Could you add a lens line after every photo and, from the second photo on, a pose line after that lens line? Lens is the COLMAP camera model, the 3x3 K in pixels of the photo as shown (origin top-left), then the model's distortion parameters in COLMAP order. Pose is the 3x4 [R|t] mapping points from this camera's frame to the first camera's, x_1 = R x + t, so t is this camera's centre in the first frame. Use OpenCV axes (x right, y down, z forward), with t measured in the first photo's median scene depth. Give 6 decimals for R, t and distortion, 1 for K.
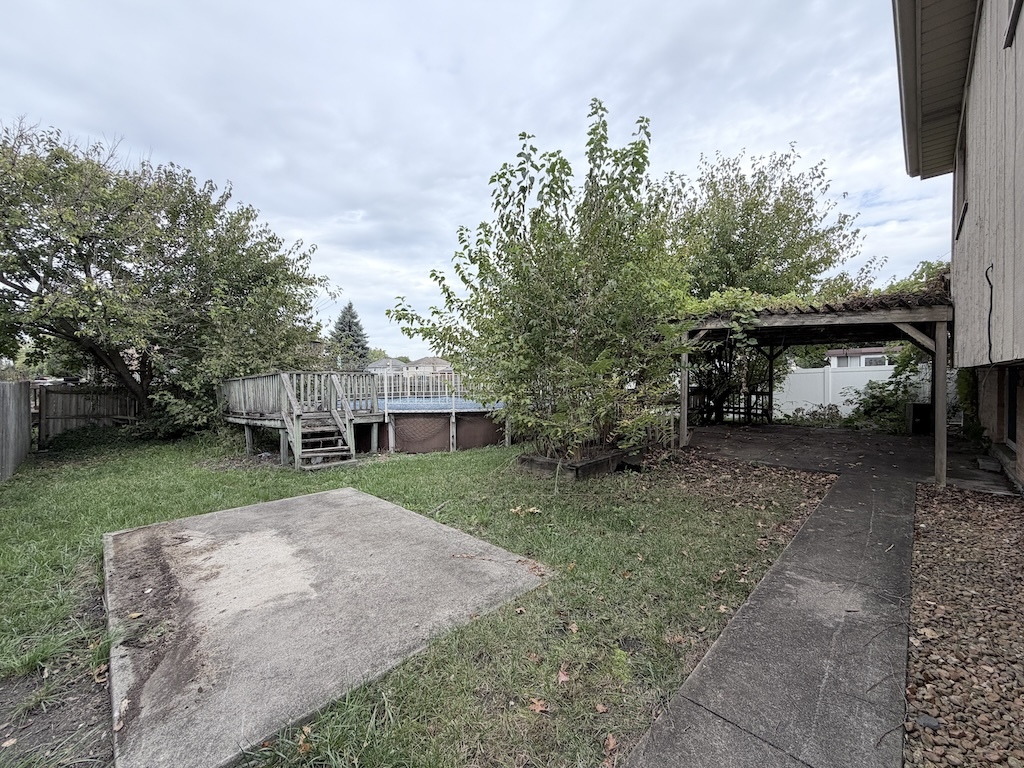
lens RADIAL K [[407.0, 0, 512.0], [0, 407.0, 384.0], [0, 0, 1]] dist [0.001131, 0.000074]
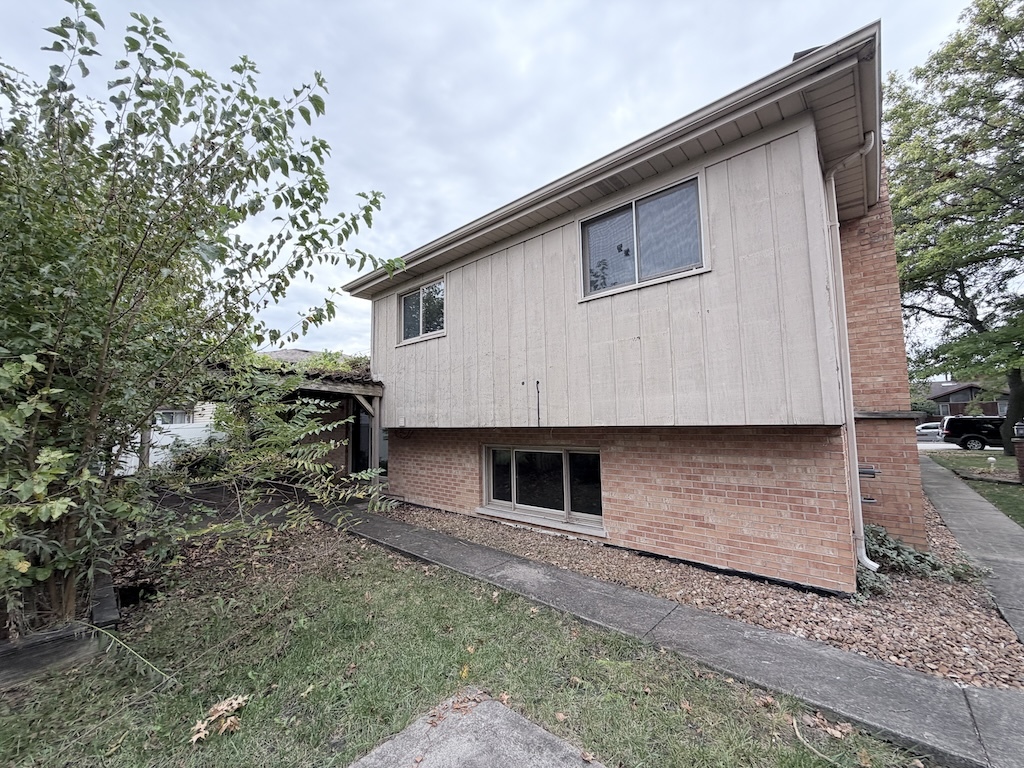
lens RADIAL K [[407.0, 0, 512.0], [0, 407.0, 384.0], [0, 0, 1]] dist [0.001131, 0.000074]
pose [[-0.062074, 0.109704, 0.992024, -0.778654], [0.027679, 0.993748, -0.108163, -0.035823], [-0.997688, 0.020744, -0.064723, 1.004508]]
